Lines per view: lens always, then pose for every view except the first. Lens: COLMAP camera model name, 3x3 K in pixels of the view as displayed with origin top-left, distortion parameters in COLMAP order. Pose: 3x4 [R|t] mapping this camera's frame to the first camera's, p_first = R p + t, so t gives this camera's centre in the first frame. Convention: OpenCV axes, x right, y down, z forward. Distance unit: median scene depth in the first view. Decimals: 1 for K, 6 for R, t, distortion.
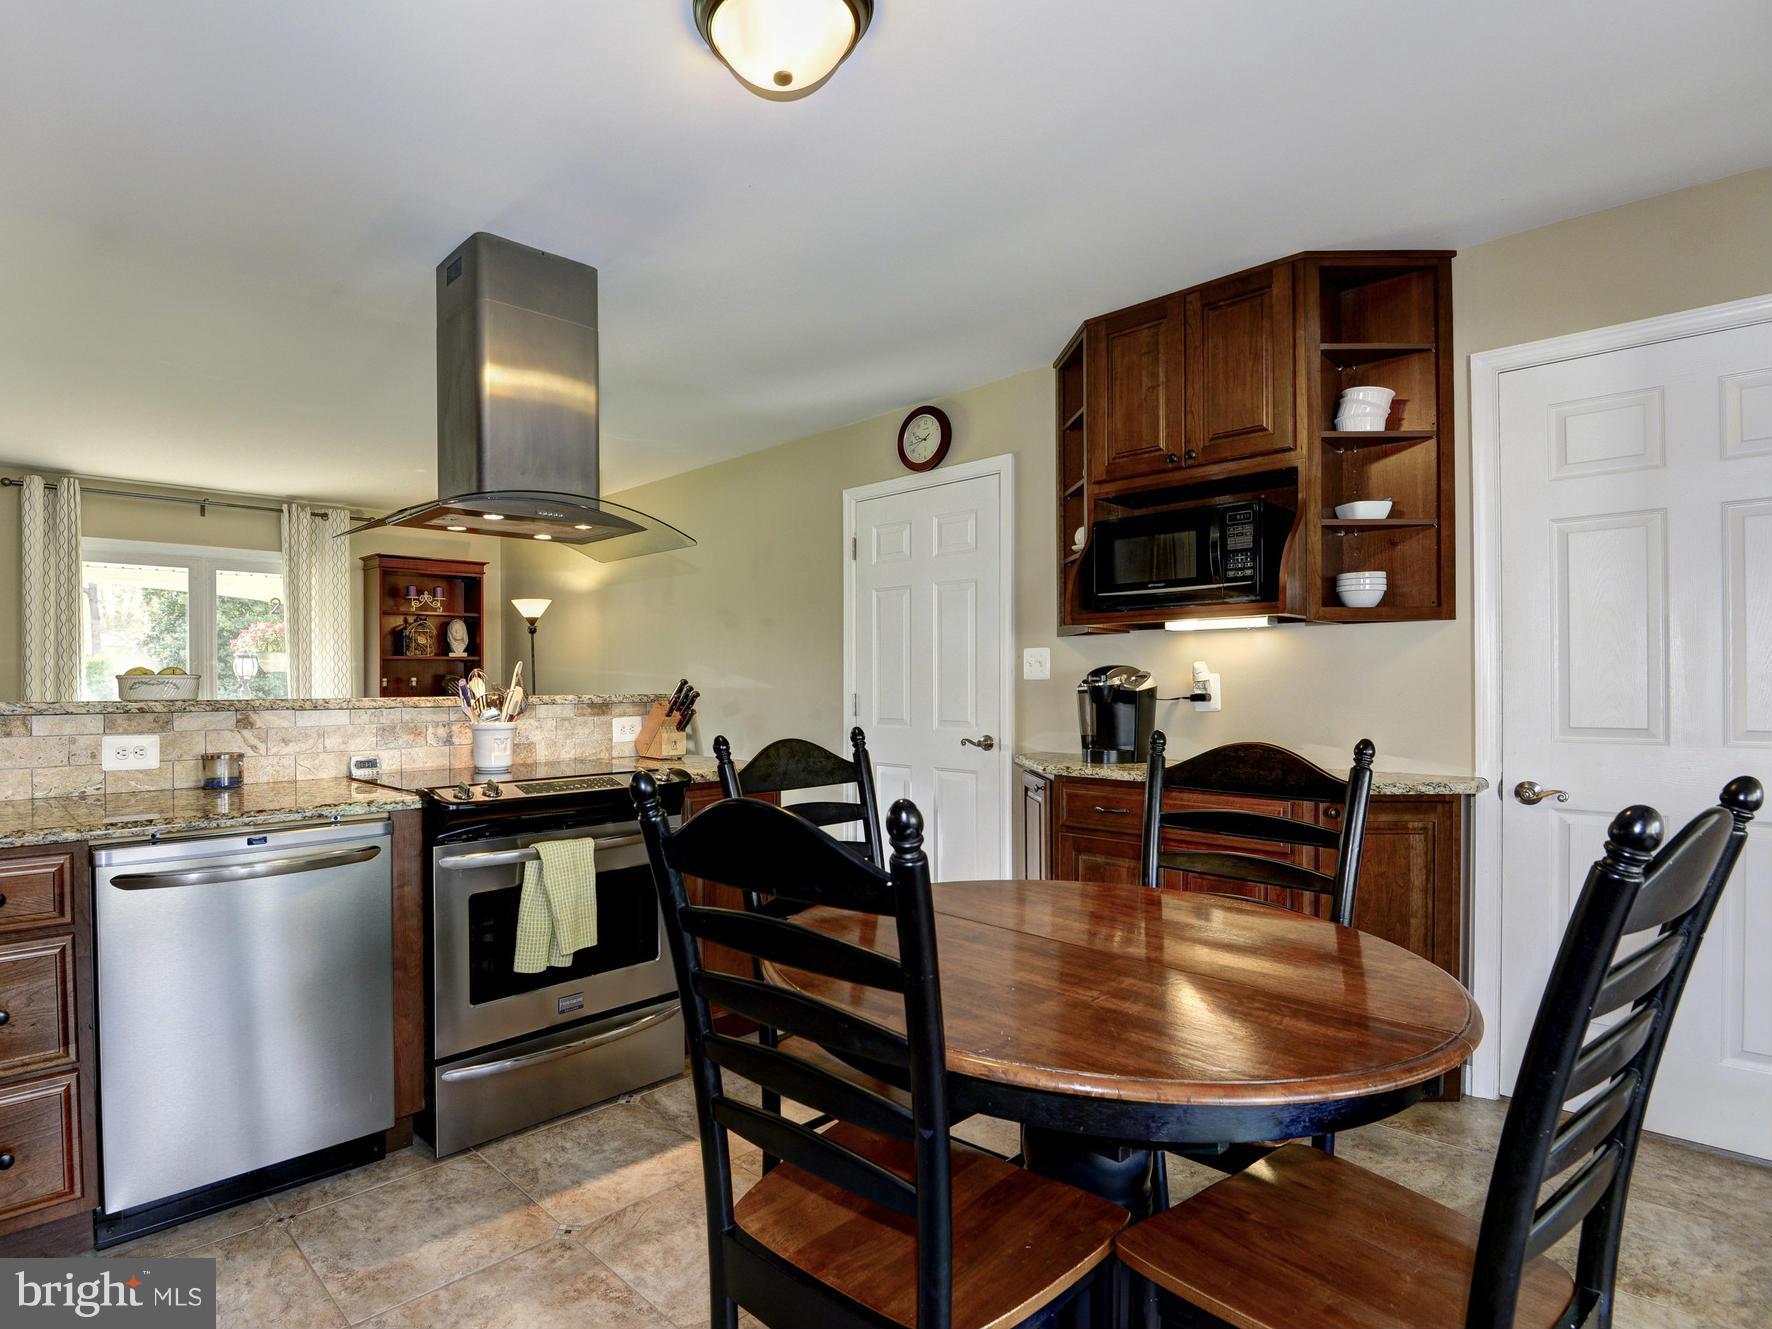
lens RADIAL K [[928.9, 0, 752.0], [0, 928.9, 679.4], [0, 0, 1]] dist [0.020243, -0.044392]
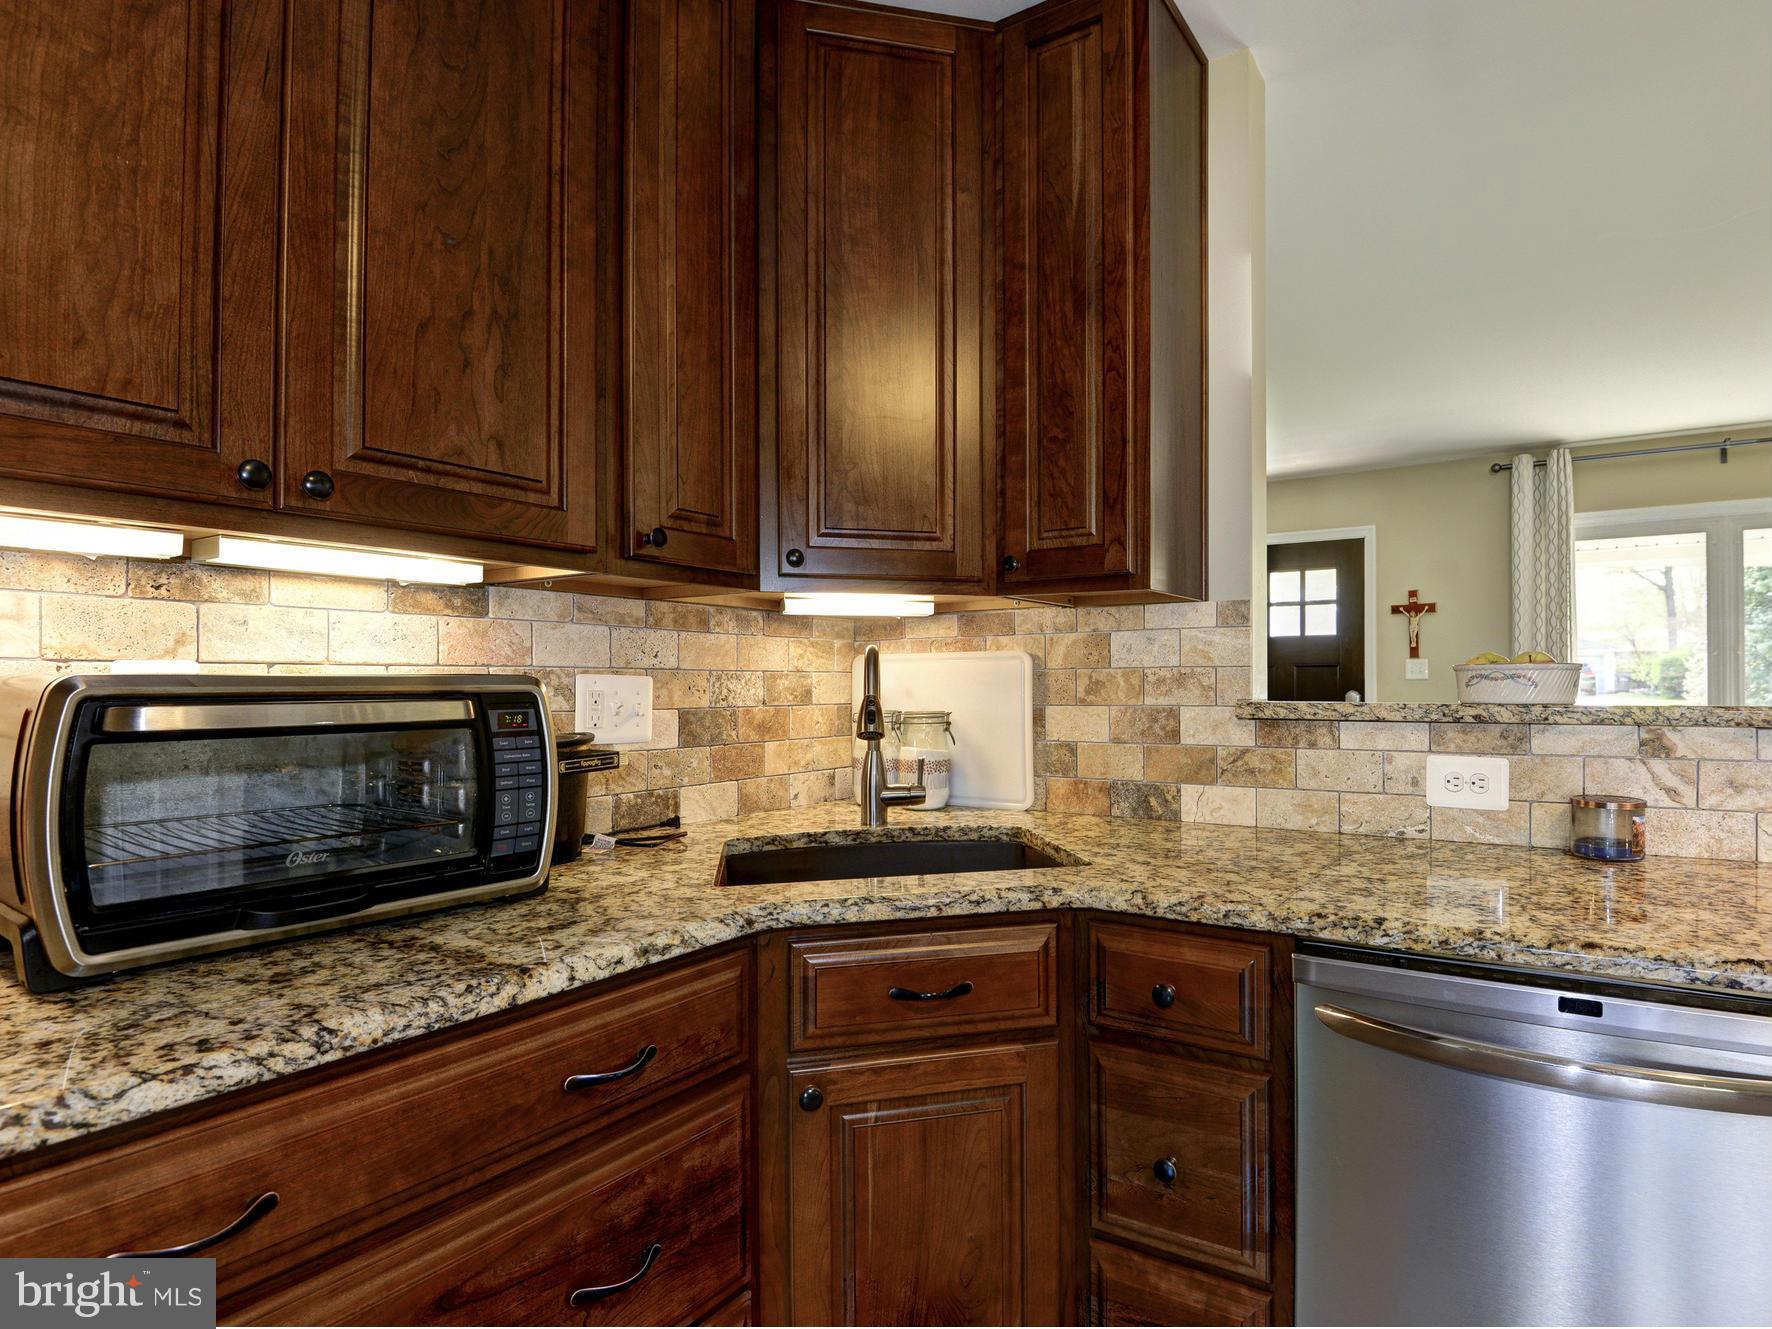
lens RADIAL K [[917.4, 0, 1018.4], [0, 917.4, 679.8], [0, 0, 1]] dist [0.018179, -0.040516]
pose [[0.322766, -0.001496, -0.946478, -0.140989], [0.004503, 0.999990, -0.000045, 0.004096], [0.946468, -0.004247, 0.322769, 0.450486]]
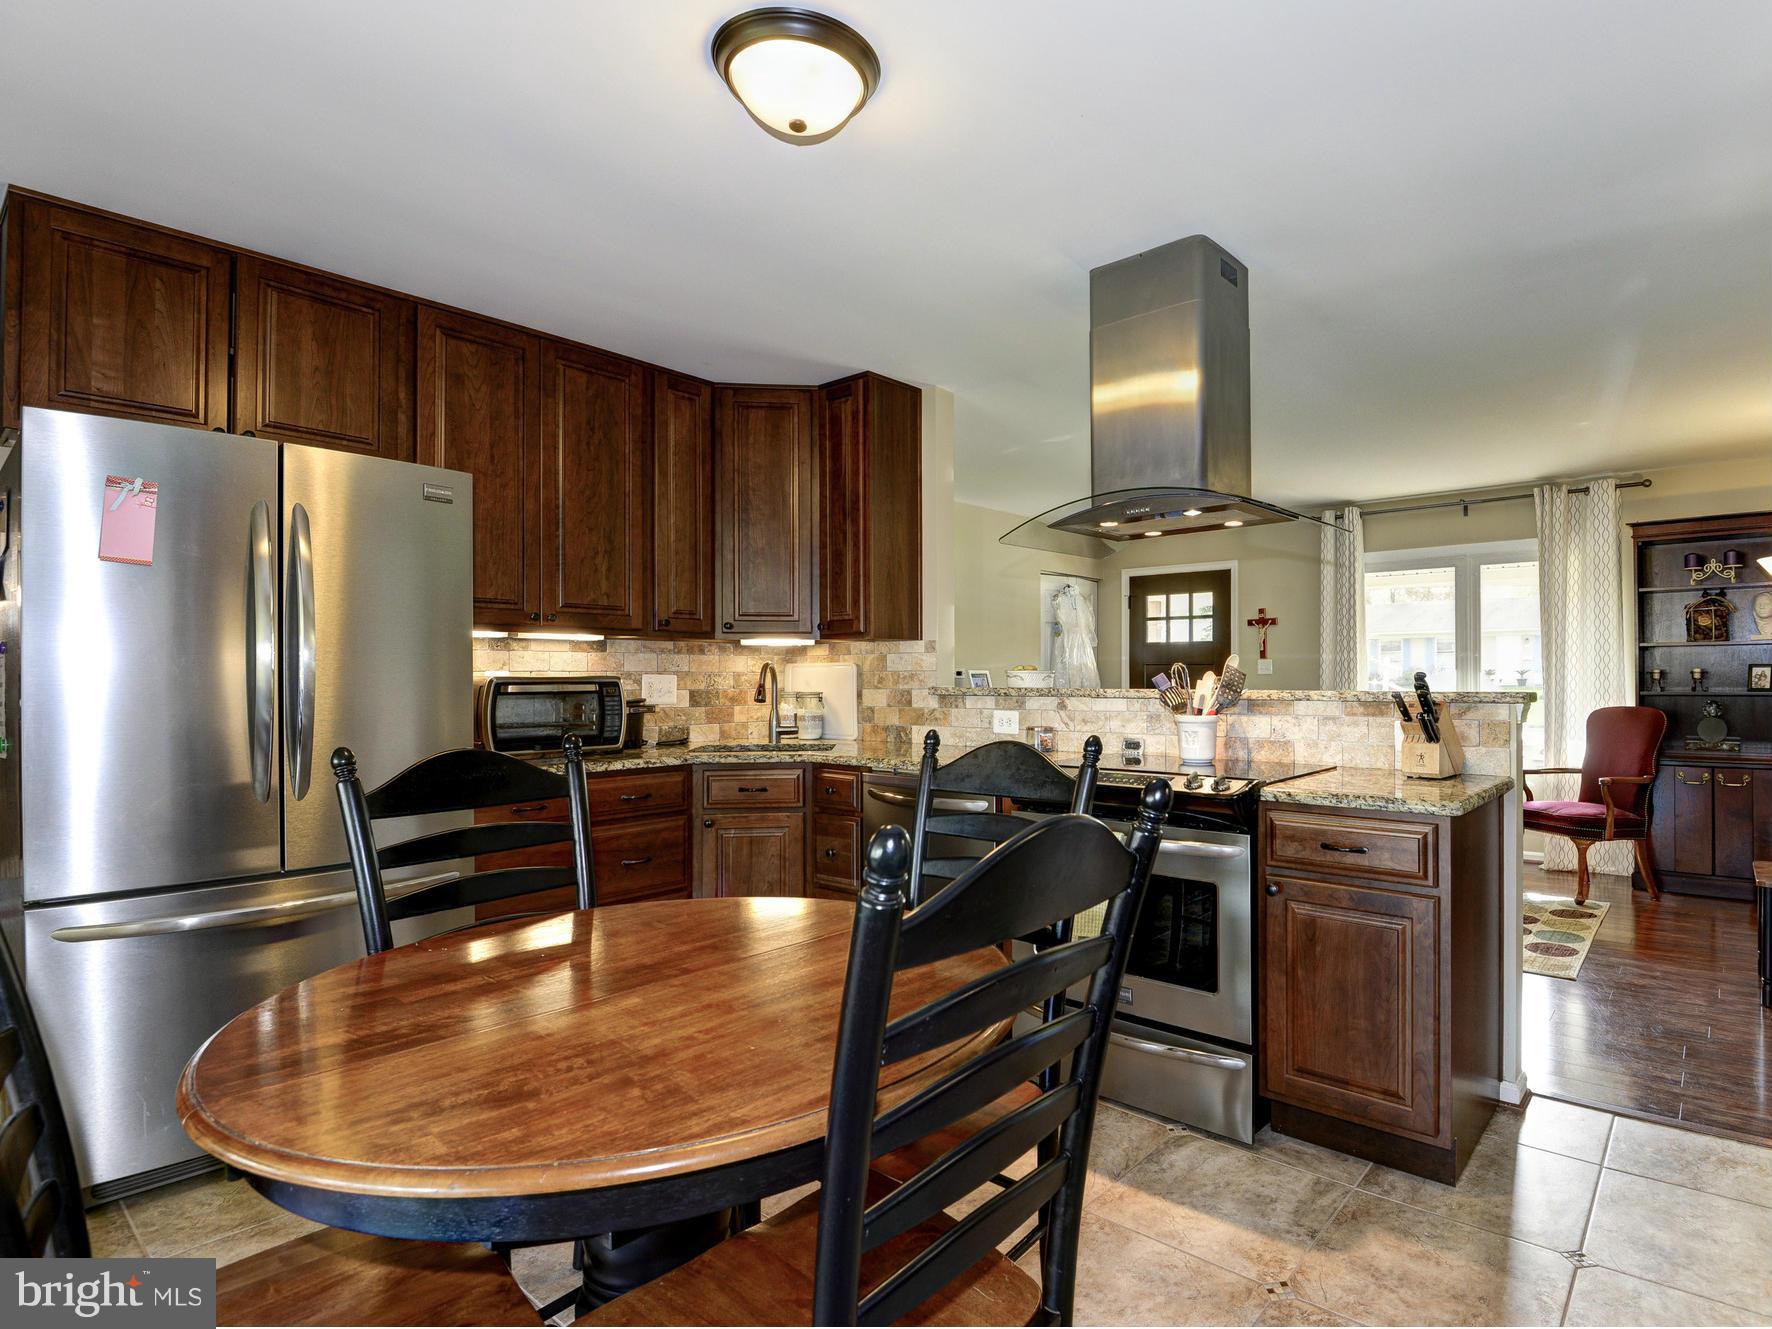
lens RADIAL K [[913.3, 0, 1008.2], [0, 913.3, 665.4], [0, 0, 1]] dist [0.001175, -0.000631]
pose [[0.189019, -0.008152, -0.981940, 0.730925], [0.004182, 0.999963, -0.007497, -0.002153], [0.981965, -0.002689, 0.189046, 0.668811]]
